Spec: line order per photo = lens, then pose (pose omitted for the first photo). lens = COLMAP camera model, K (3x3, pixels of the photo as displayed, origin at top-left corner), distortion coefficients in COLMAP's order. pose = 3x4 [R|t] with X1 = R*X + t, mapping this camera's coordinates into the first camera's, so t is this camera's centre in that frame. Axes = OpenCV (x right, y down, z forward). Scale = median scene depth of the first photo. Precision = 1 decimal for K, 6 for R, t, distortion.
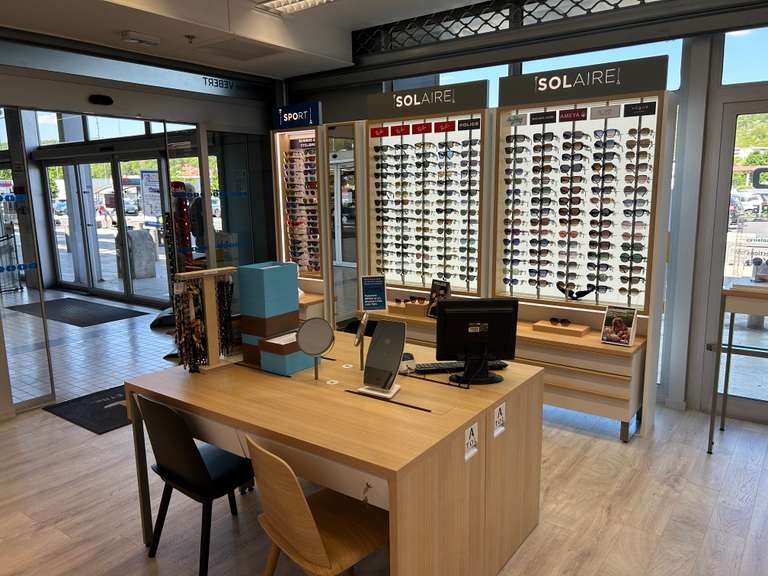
lens RADIAL K [[573.3, 0, 385.1], [0, 573.3, 291.1], [0, 0, 1]] dist [0.030560, -0.036528]
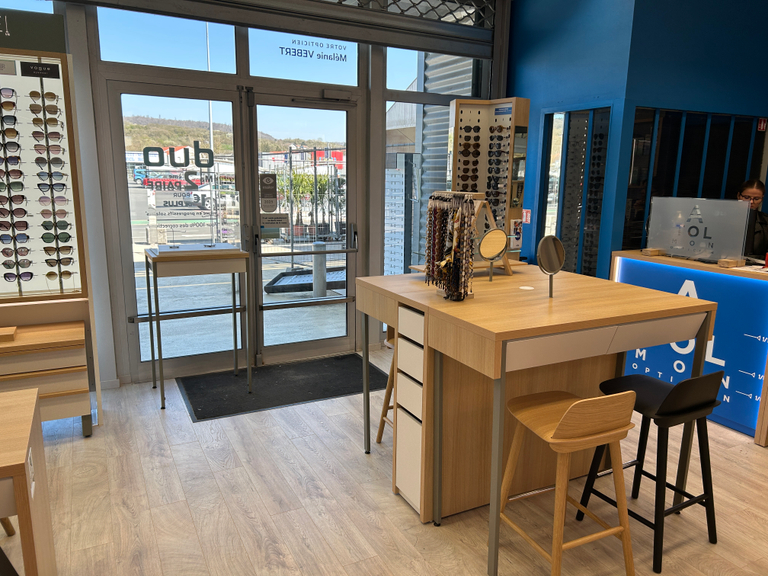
lens RADIAL K [[573.3, 0, 386.1], [0, 573.3, 291.6], [0, 0, 1]] dist [0.030560, -0.036528]
pose [[0.432917, -0.156503, 0.887744, -0.156597], [0.132764, 0.985144, 0.108930, -0.004221], [-0.891603, 0.070703, 0.447263, 0.138535]]
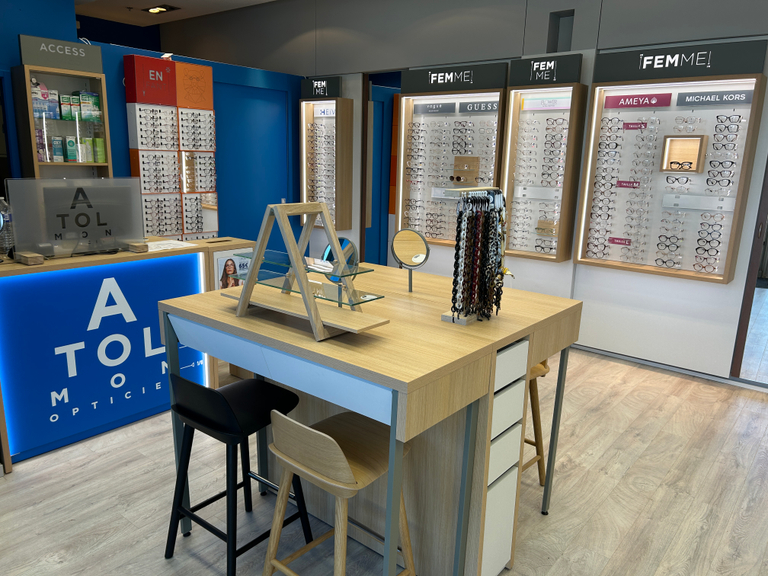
lens RADIAL K [[573.3, 0, 400.6], [0, 573.3, 292.3], [0, 0, 1]] dist [0.030560, -0.036528]
pose [[-0.999223, -0.016405, 0.035838, 0.528439], [-0.000730, 0.916820, 0.399299, -0.158542], [-0.039408, 0.398963, -0.916120, 0.876145]]
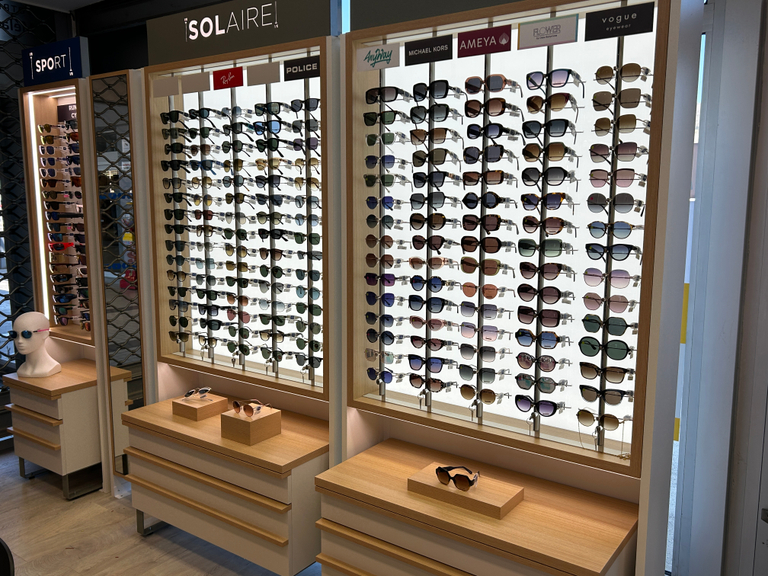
lens RADIAL K [[663.4, 0, 380.3], [0, 663.4, 292.6], [0, 0, 1]] dist [0.042859, -0.057741]
pose [[0.999835, 0.010541, 0.014765, 0.231698], [-0.010215, 0.999705, -0.022014, -0.085255], [-0.014993, 0.021859, 0.999649, 0.451559]]
